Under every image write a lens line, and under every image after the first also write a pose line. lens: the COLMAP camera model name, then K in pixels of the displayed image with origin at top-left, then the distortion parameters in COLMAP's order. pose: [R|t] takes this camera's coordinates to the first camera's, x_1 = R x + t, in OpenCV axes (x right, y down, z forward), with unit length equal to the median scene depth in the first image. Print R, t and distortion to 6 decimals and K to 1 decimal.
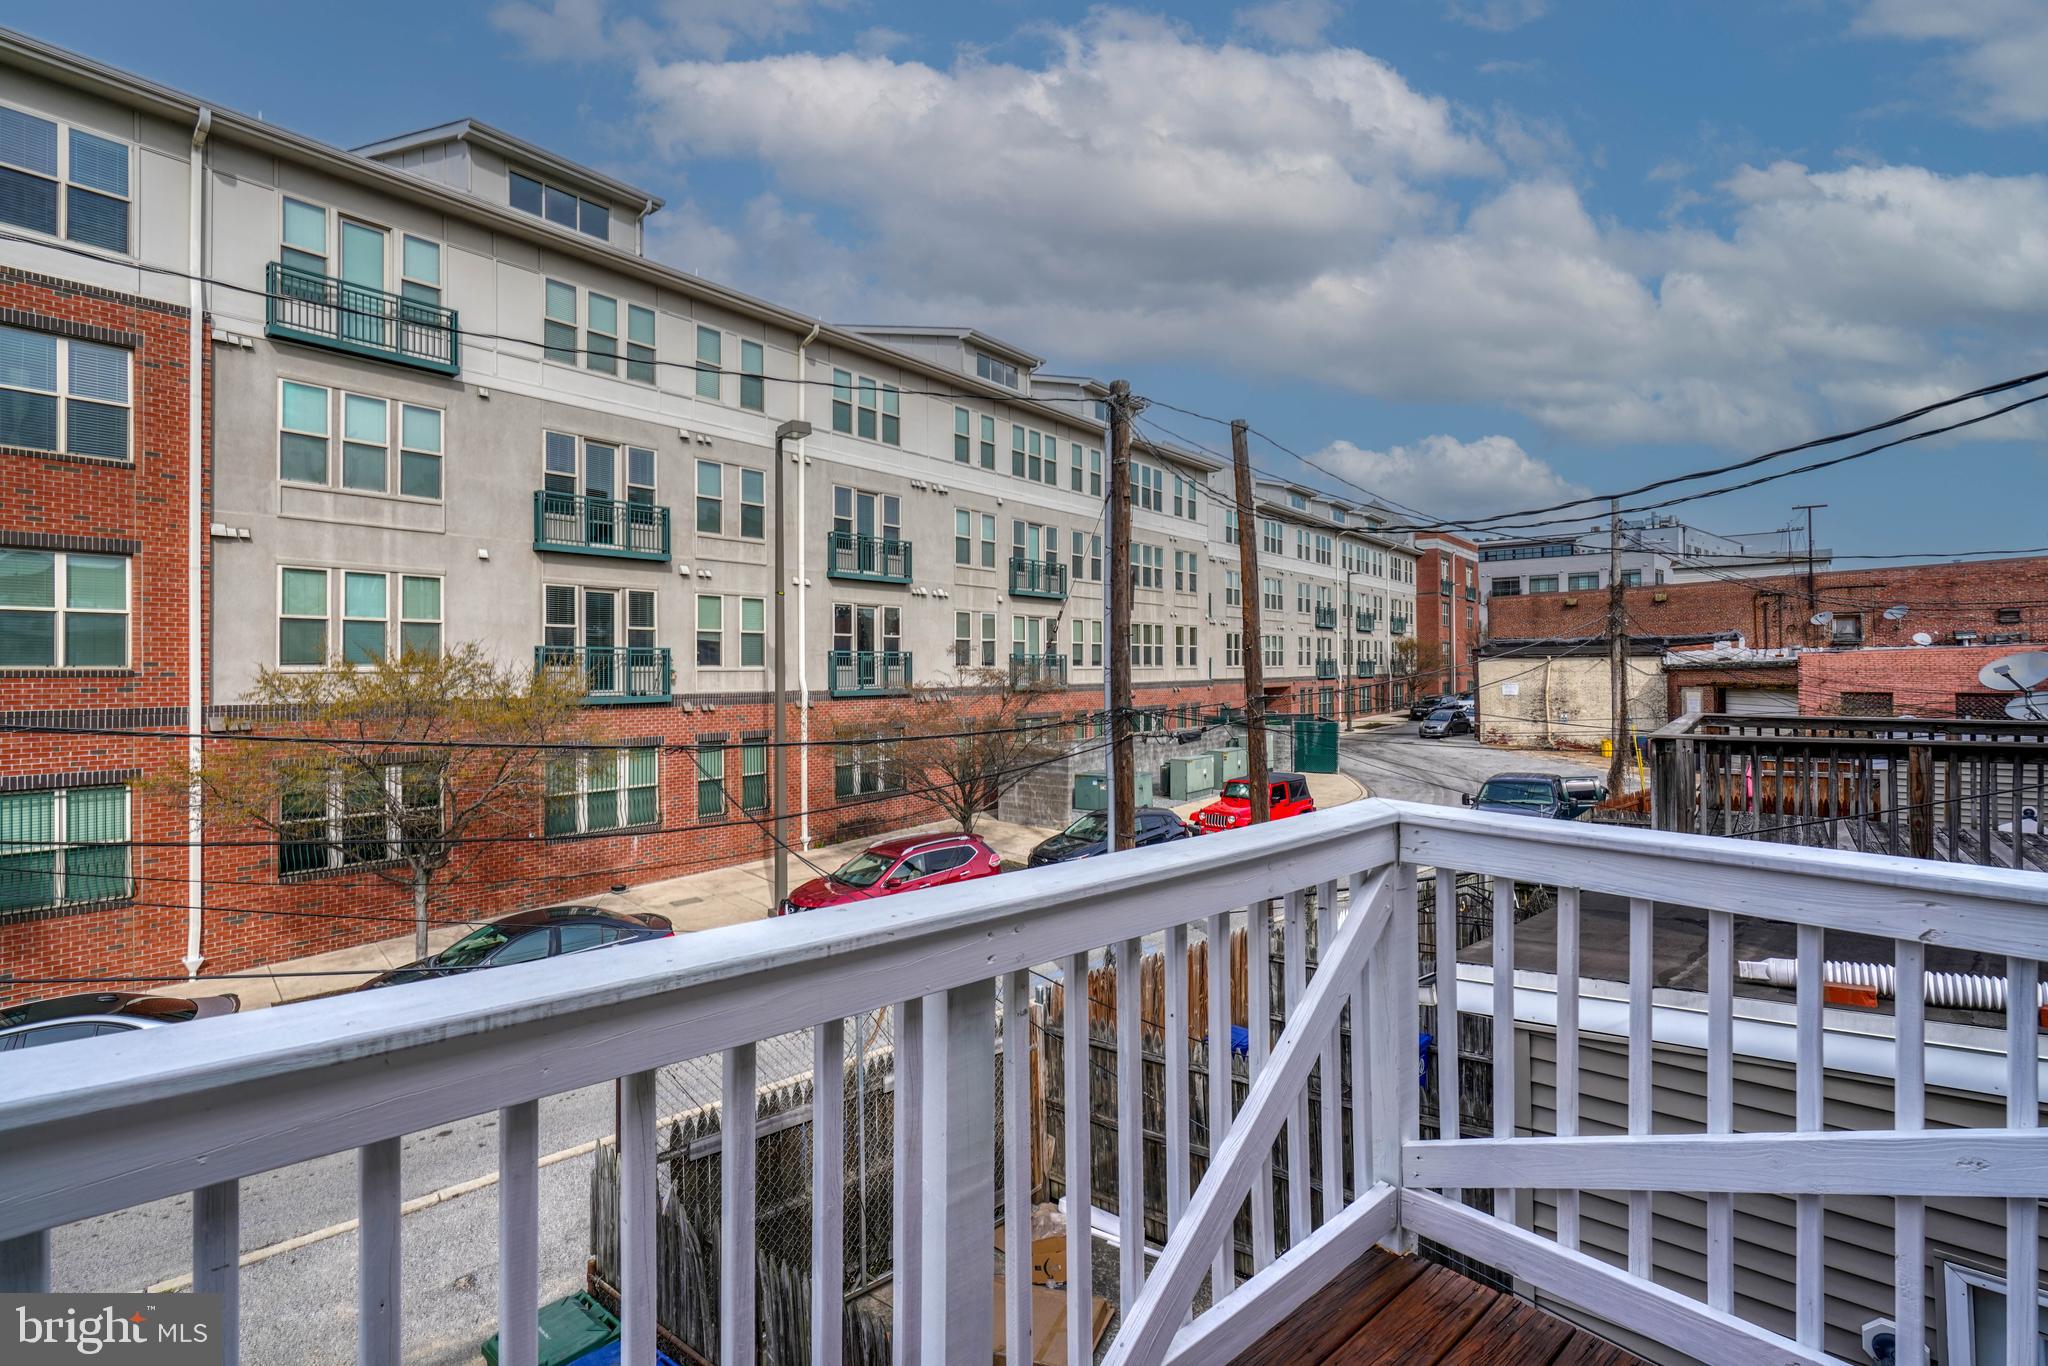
lens RADIAL K [[943.0, 0, 1004.6], [0, 943.0, 670.4], [0, 0, 1]] dist [-0.013105, 0.006580]
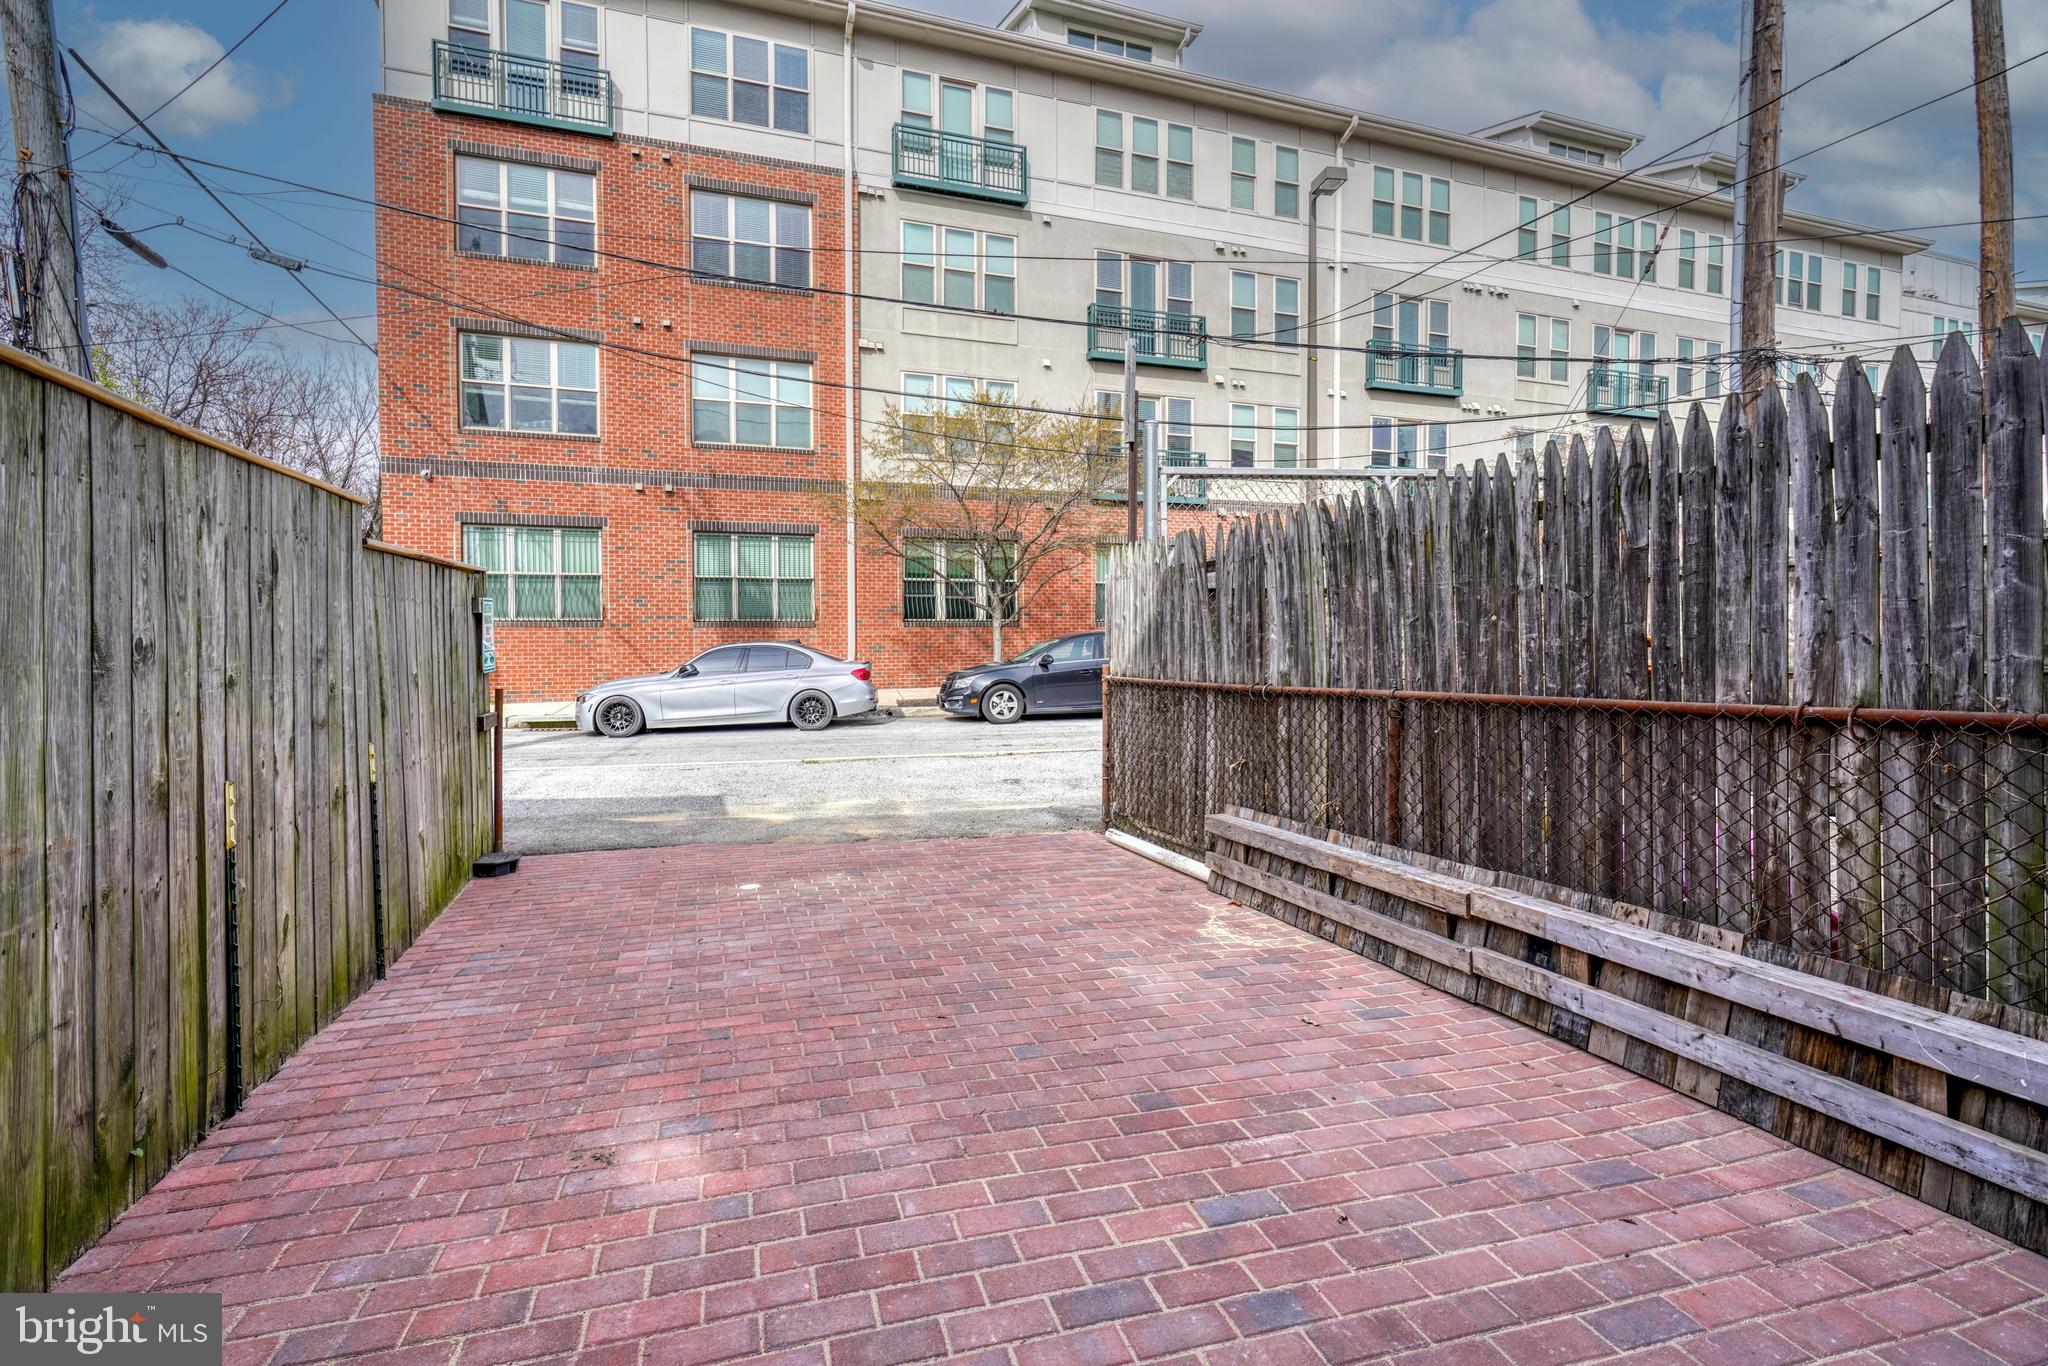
lens RADIAL K [[943.0, 0, 1016.0], [0, 943.0, 642.3], [0, 0, 1]] dist [-0.013105, 0.006580]
pose [[0.858294, 0.016062, -0.512907, 0.000018], [0.002002, 0.999398, 0.034647, 0.144118], [0.513155, -0.030765, 0.857745, -0.000810]]
